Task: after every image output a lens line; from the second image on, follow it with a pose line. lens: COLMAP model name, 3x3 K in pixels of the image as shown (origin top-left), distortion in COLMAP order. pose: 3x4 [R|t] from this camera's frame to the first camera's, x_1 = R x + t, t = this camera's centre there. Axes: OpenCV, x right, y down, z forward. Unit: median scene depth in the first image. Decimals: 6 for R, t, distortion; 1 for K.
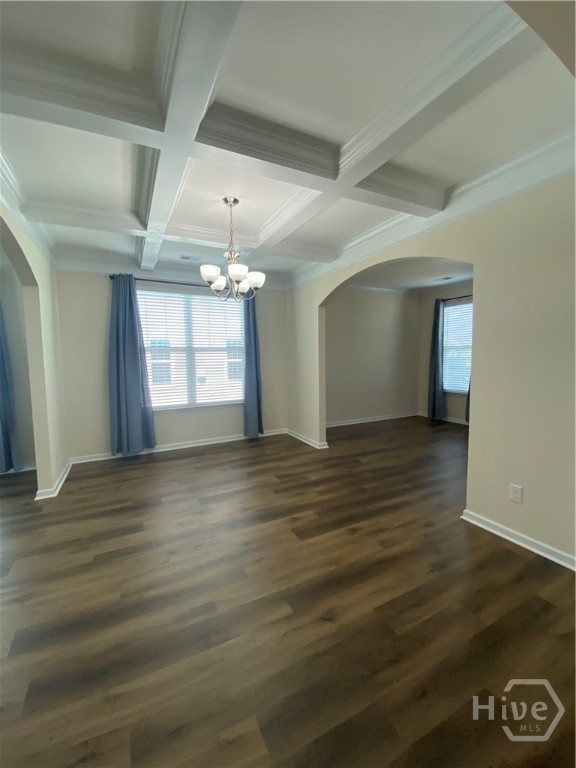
lens RADIAL K [[314.4, 0, 286.6], [0, 314.4, 379.6], [0, 0, 1]] dist [0.010969, -0.016543]
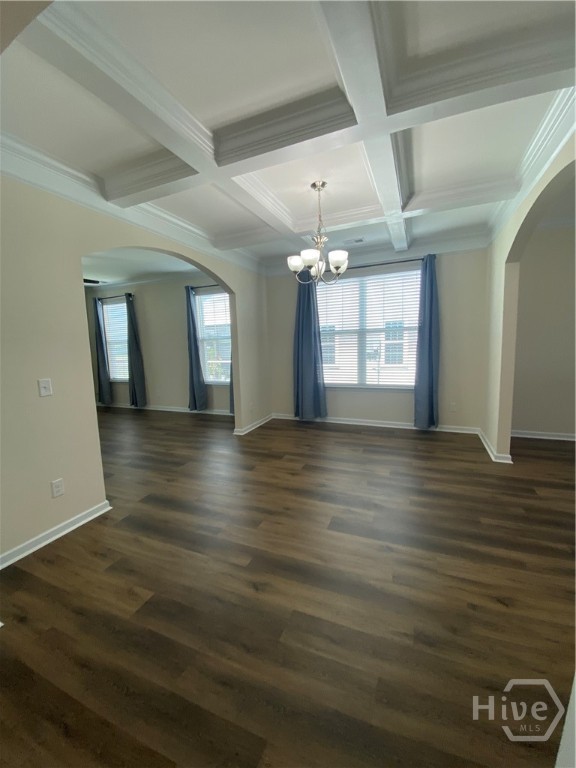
lens RADIAL K [[314.4, 0, 290.1], [0, 314.4, 382.9], [0, 0, 1]] dist [0.010969, -0.016543]
pose [[0.641717, 0.099277, -0.760489, 0.394866], [-0.040511, 0.994590, 0.095654, -0.019604], [0.765870, -0.030574, 0.642268, 0.170068]]
